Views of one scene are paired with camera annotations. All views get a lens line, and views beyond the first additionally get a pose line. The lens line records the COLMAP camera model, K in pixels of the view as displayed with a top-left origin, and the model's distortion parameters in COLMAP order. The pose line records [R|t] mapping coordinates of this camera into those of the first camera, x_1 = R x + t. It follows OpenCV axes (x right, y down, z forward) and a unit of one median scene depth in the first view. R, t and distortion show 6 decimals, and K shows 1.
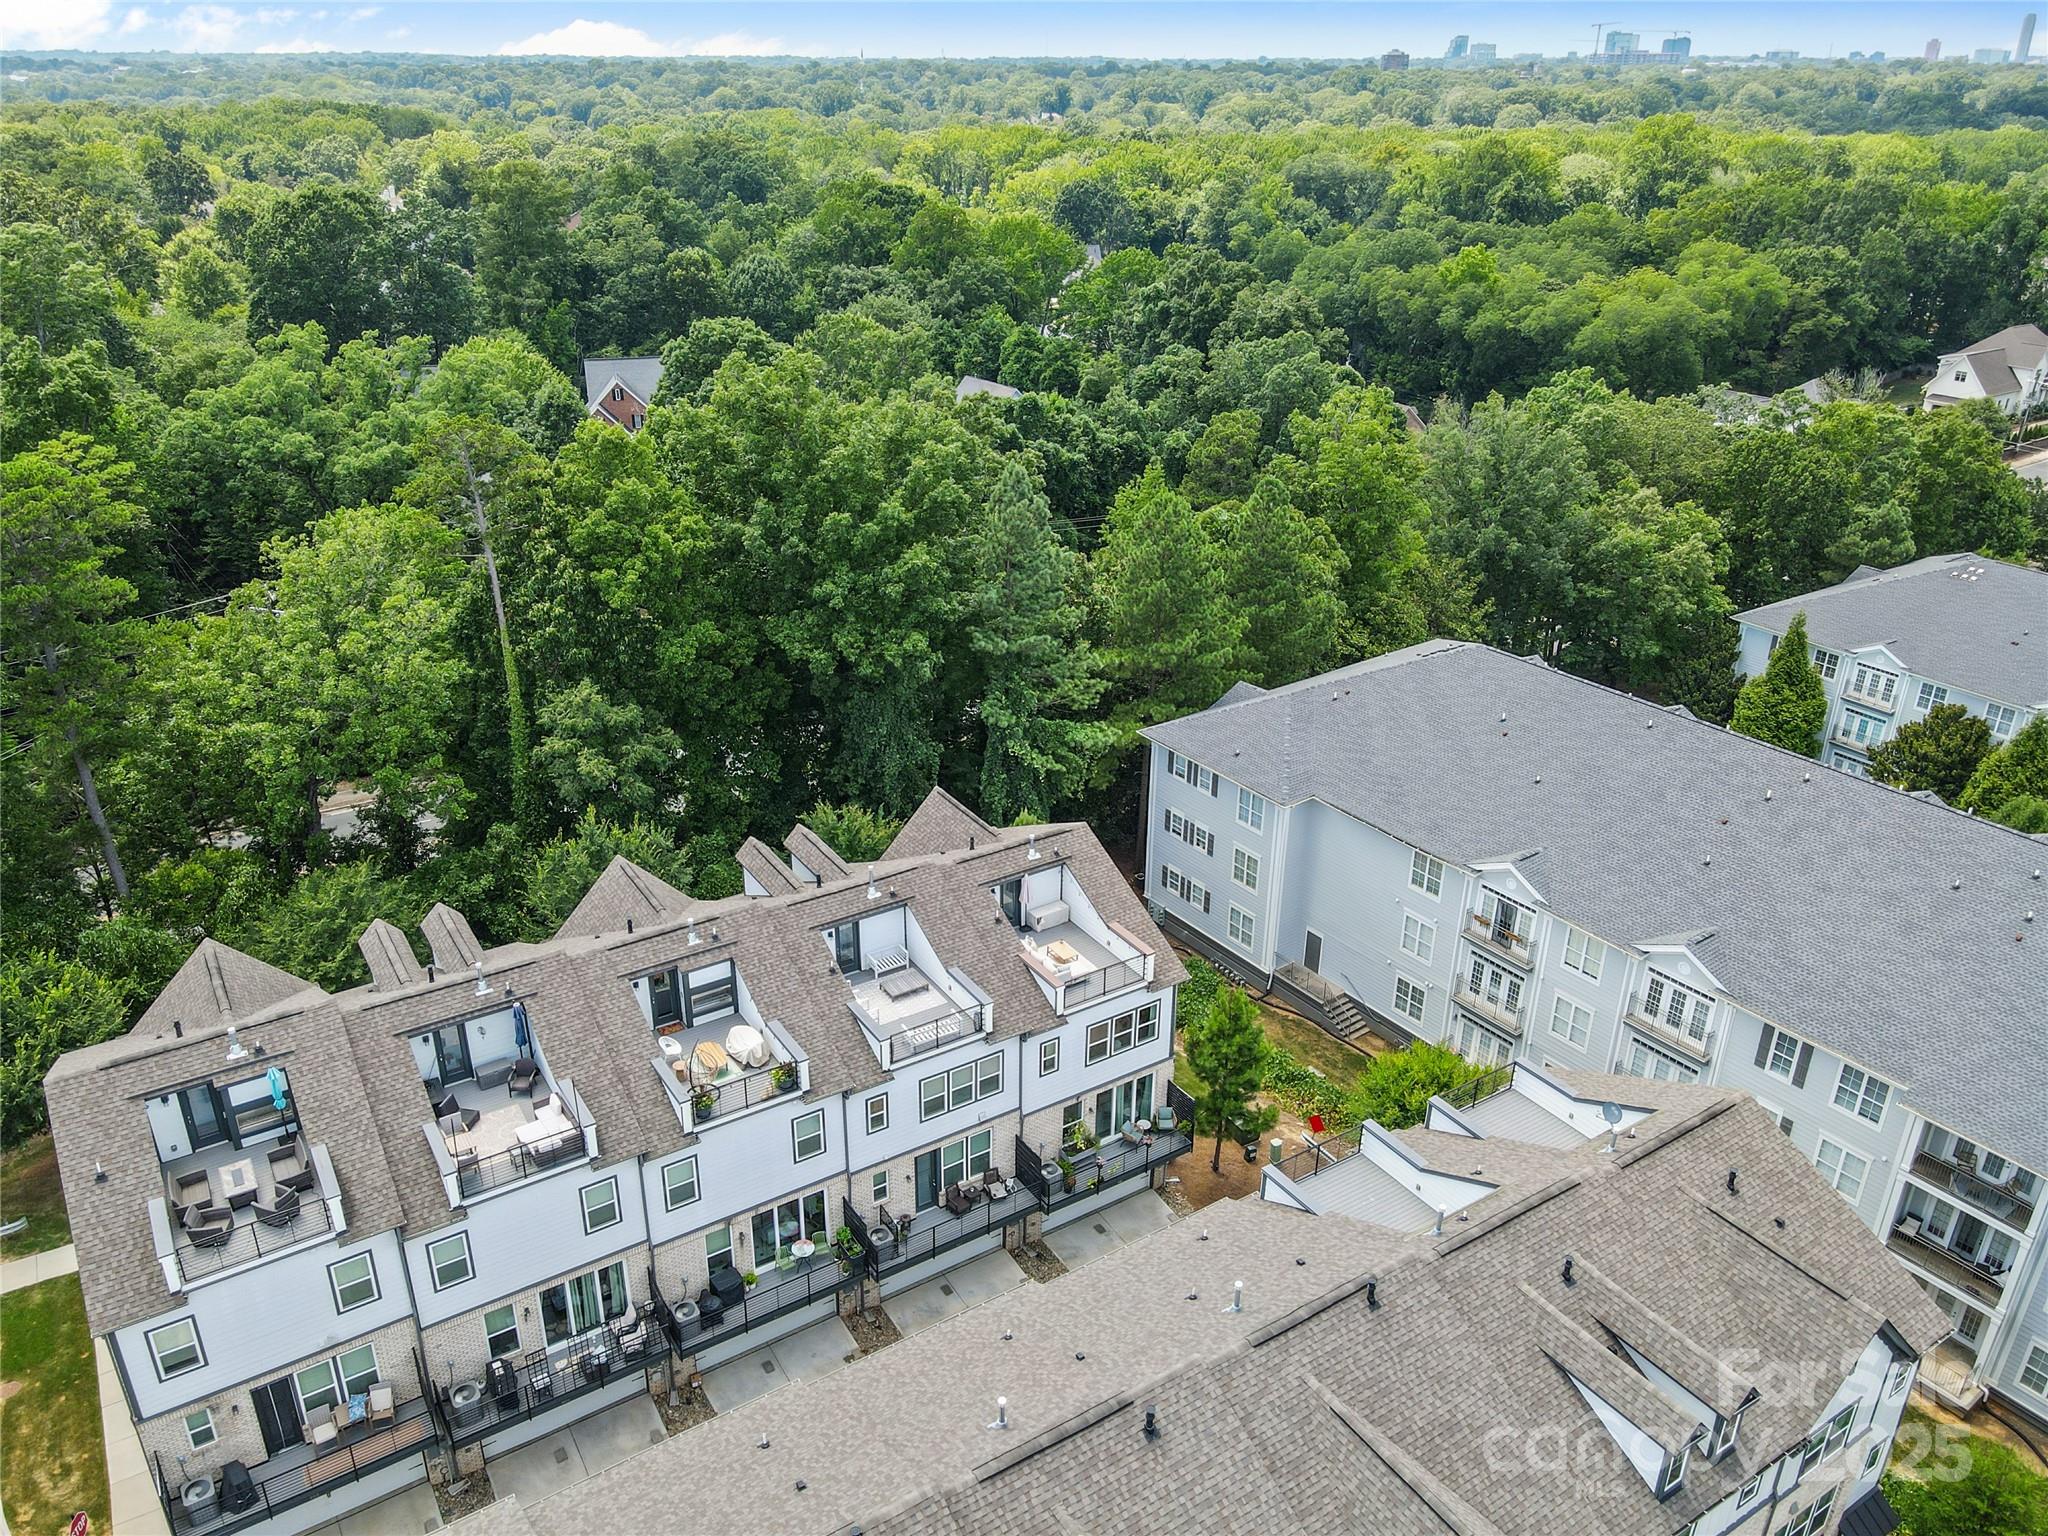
lens RADIAL K [[1515.2, 0, 1011.7], [0, 1515.2, 781.3], [0, 0, 1]] dist [0.013986, 0.000544]
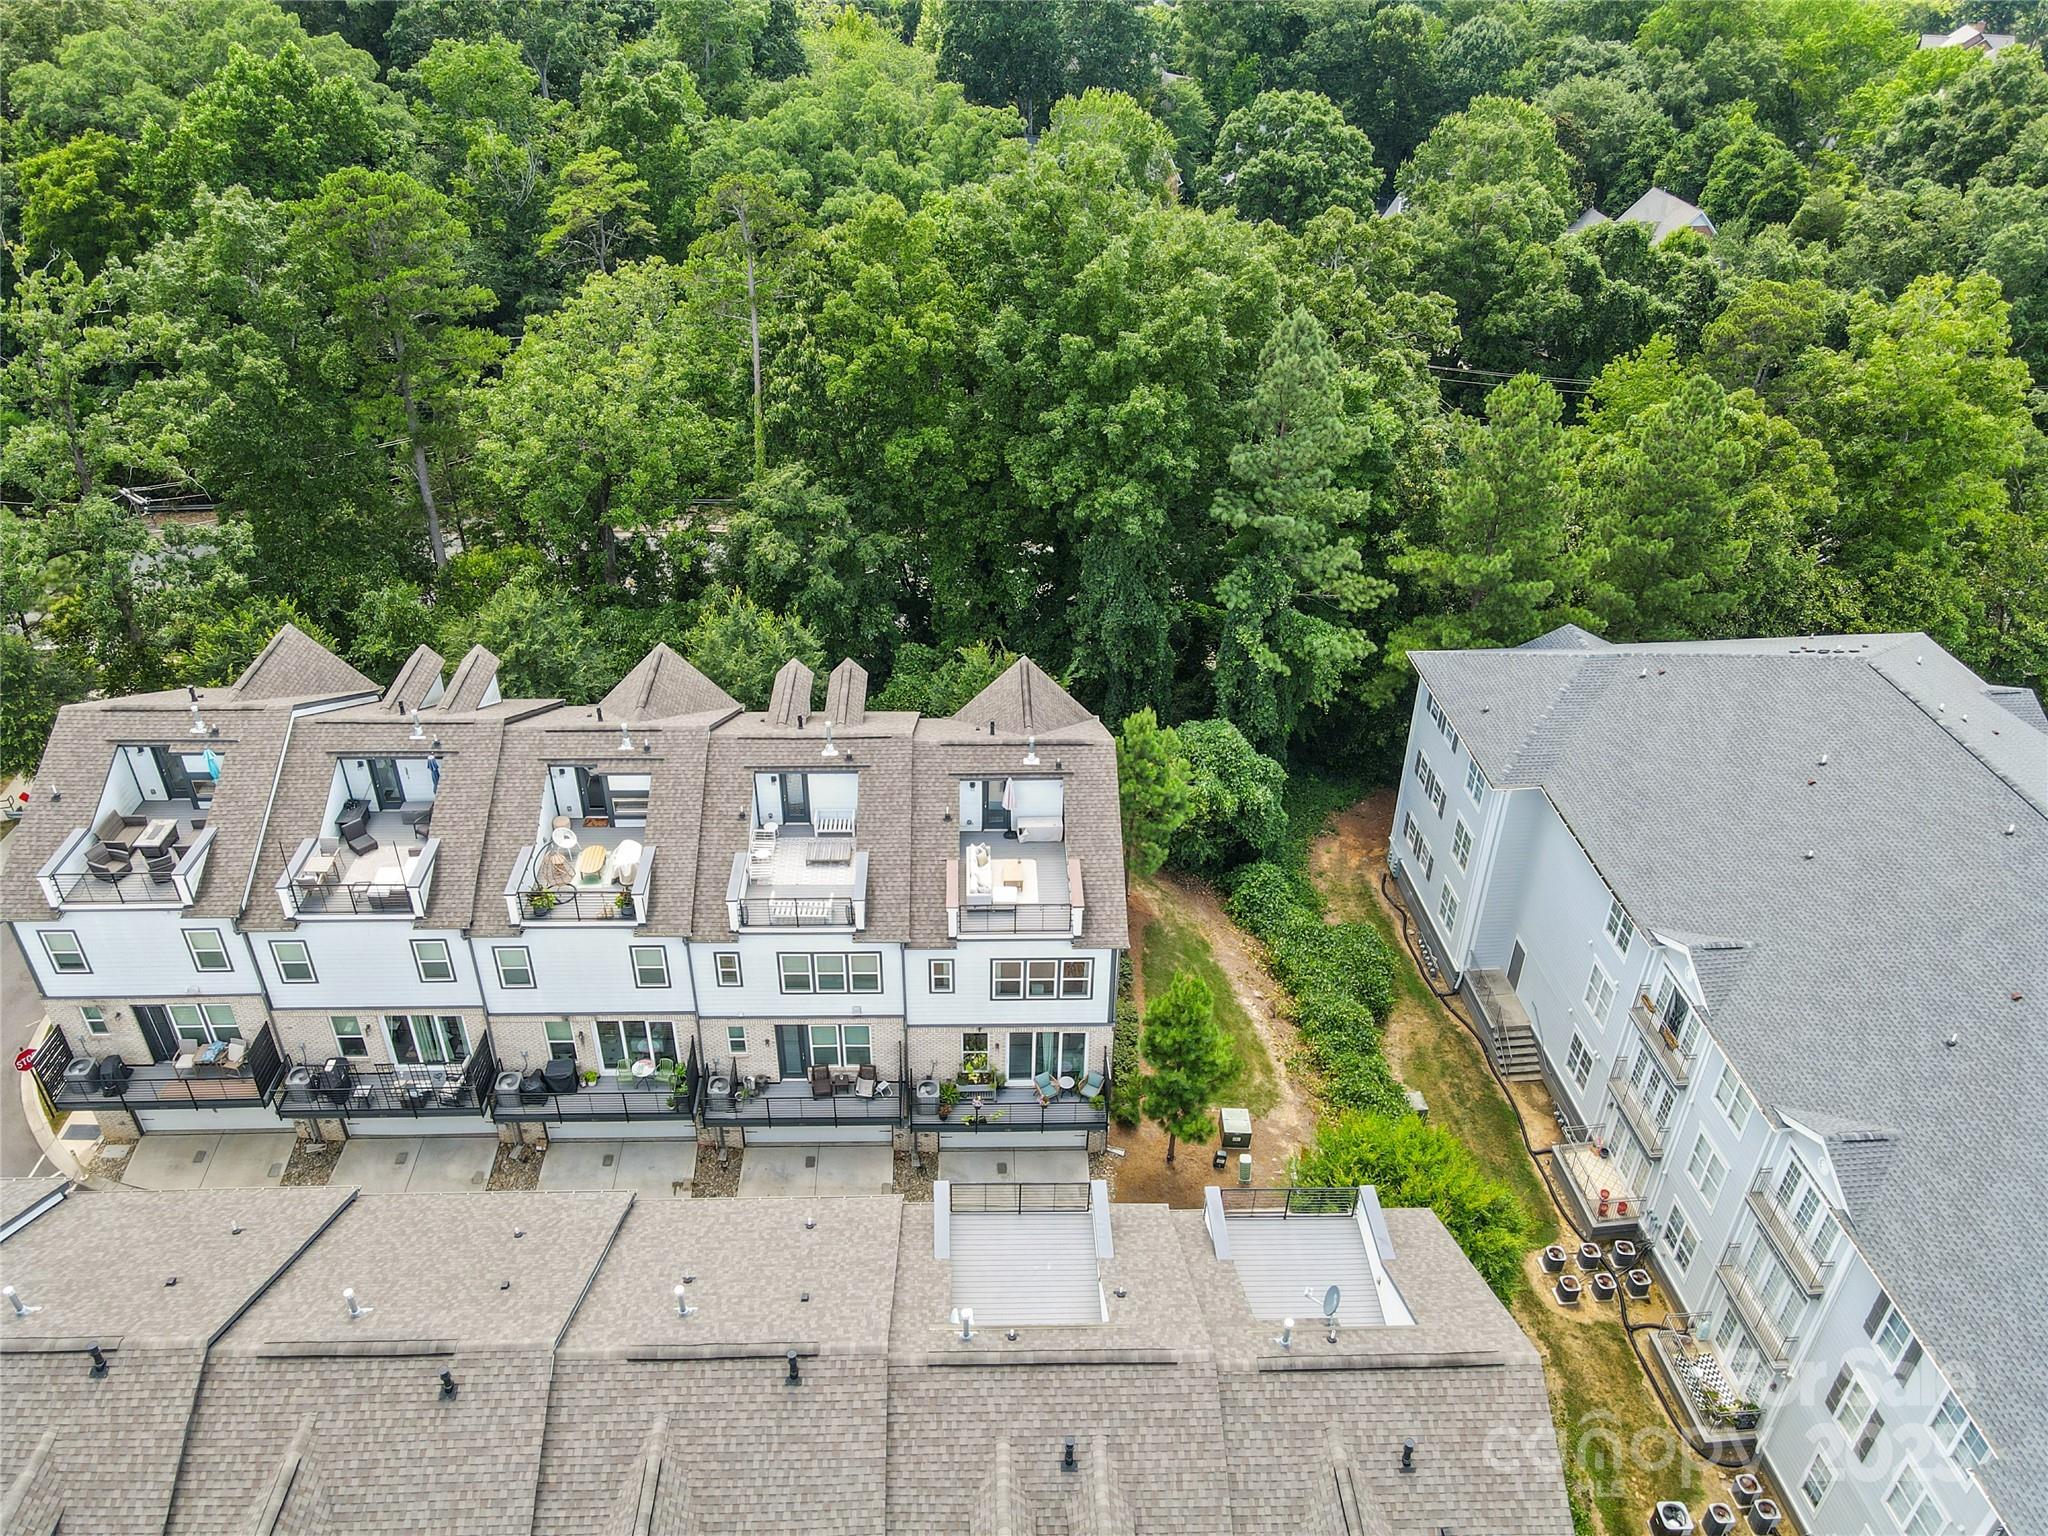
lens RADIAL K [[1515.2, 0, 1007.4], [0, 1515.2, 767.9], [0, 0, 1]] dist [0.013986, 0.000544]
pose [[0.854946, 0.287972, -0.431439, 0.399872], [-0.227580, 0.955656, 0.186895, -0.113729], [0.466127, -0.061598, 0.882571, 0.208224]]
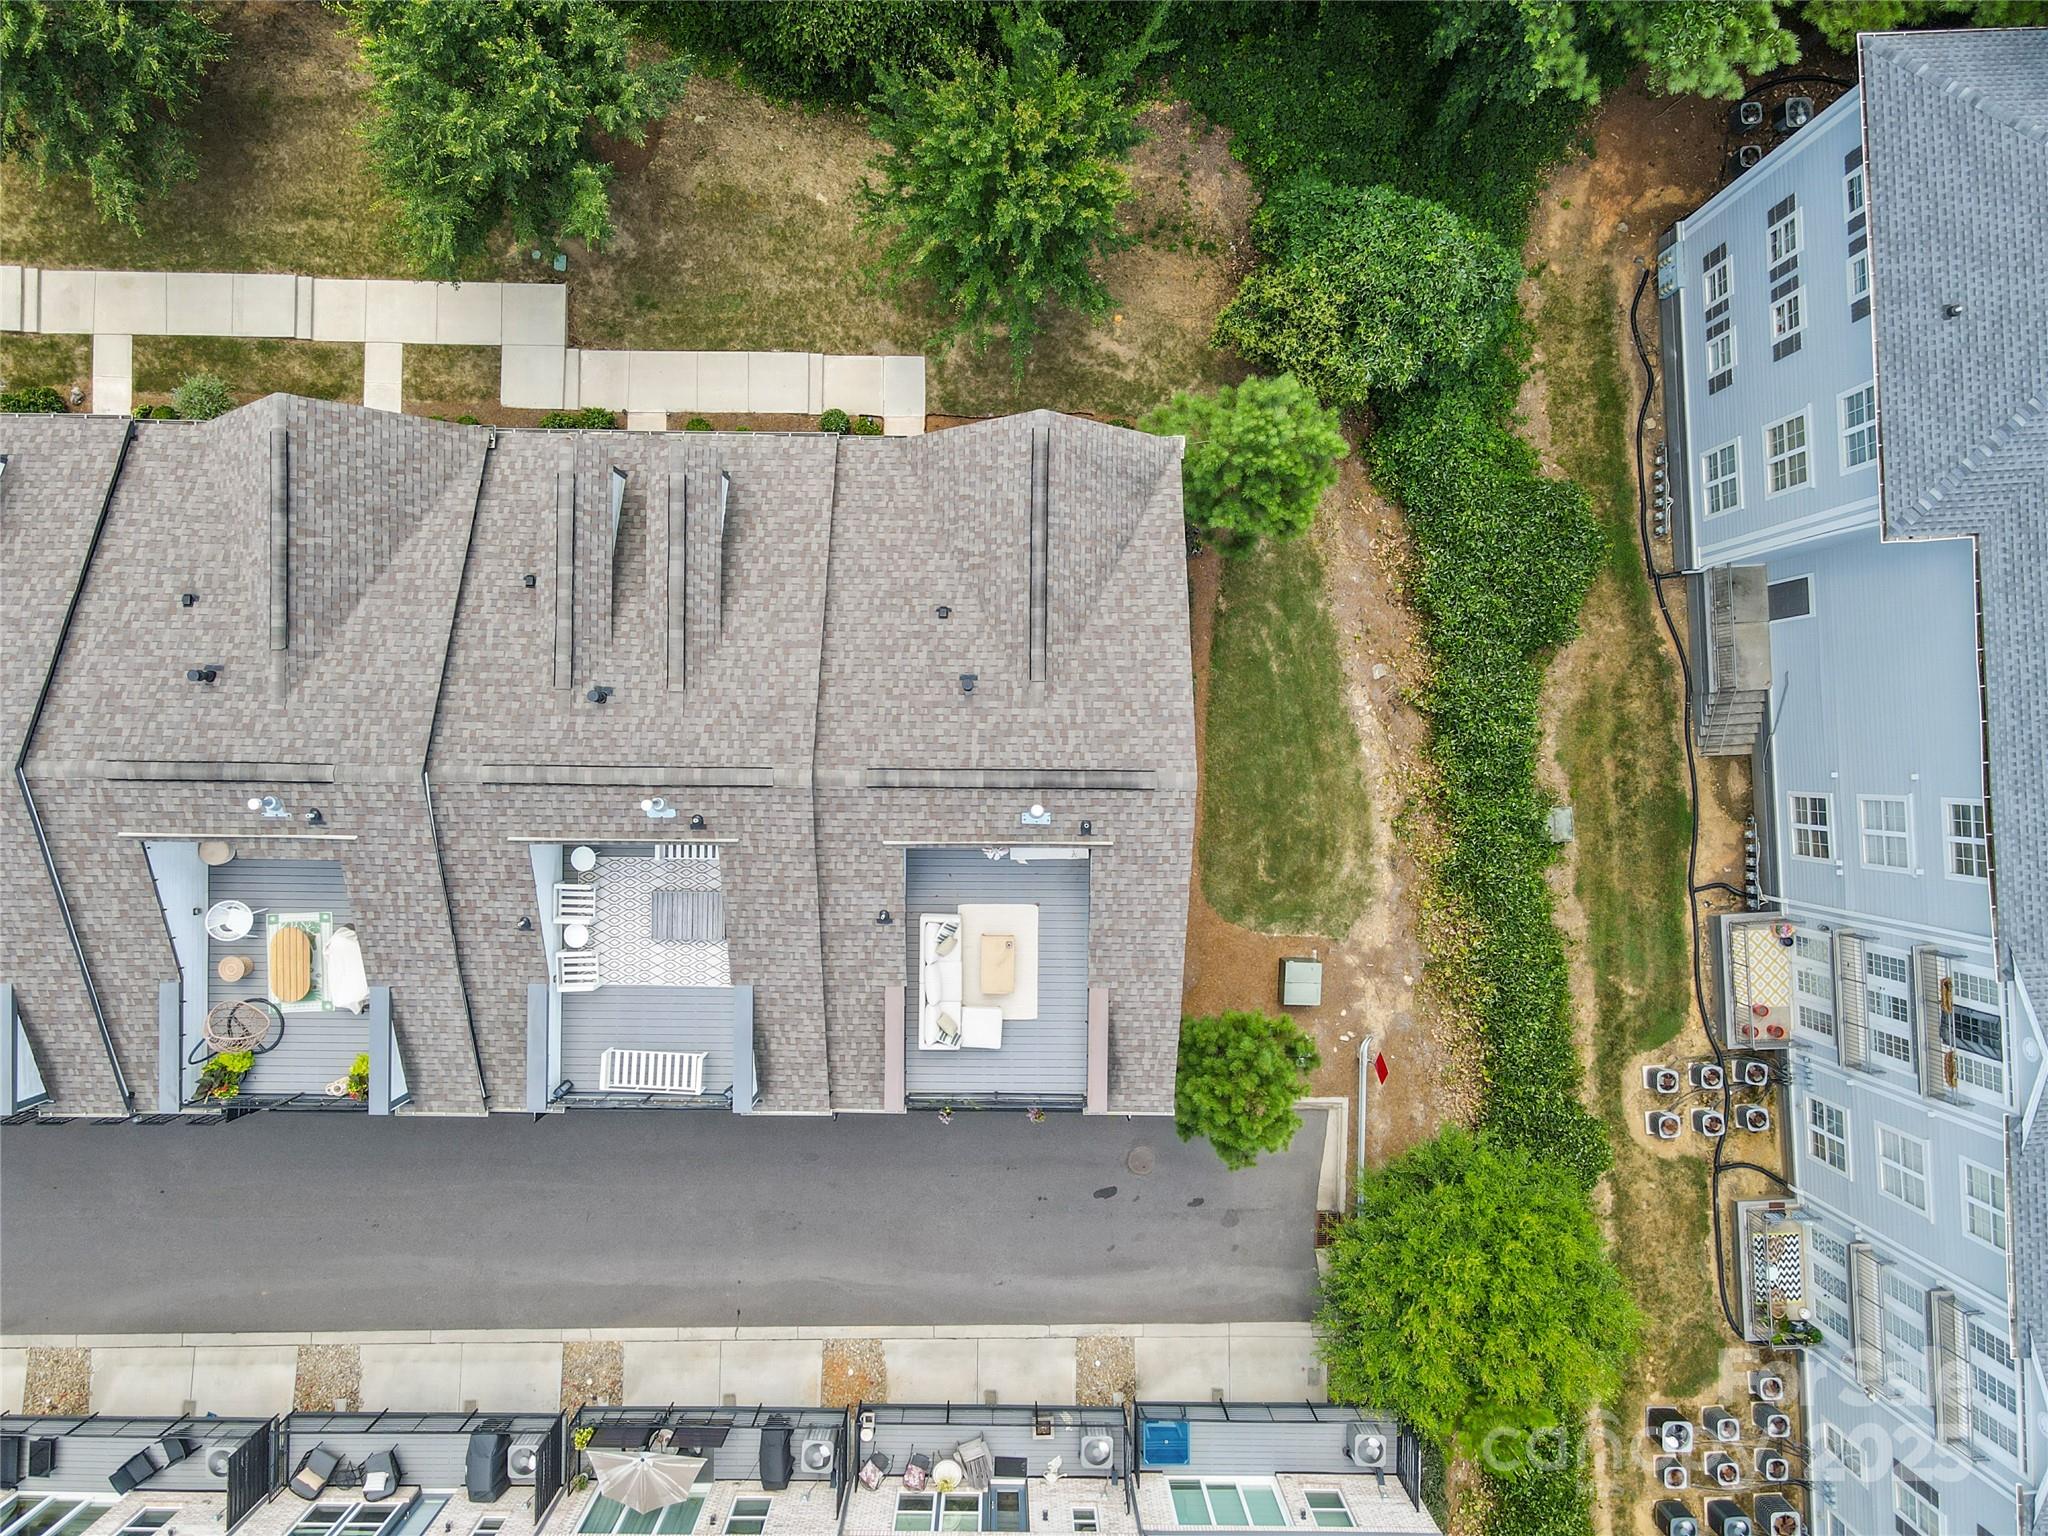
lens RADIAL K [[1515.2, 0, 1012.0], [0, 1515.2, 755.2], [0, 0, 1]] dist [0.013986, 0.000544]
pose [[0.836062, 0.548626, 0.002990, -0.004599], [-0.237320, 0.356732, 0.903561, -0.403768], [0.494650, -0.756143, 0.428450, 0.824767]]
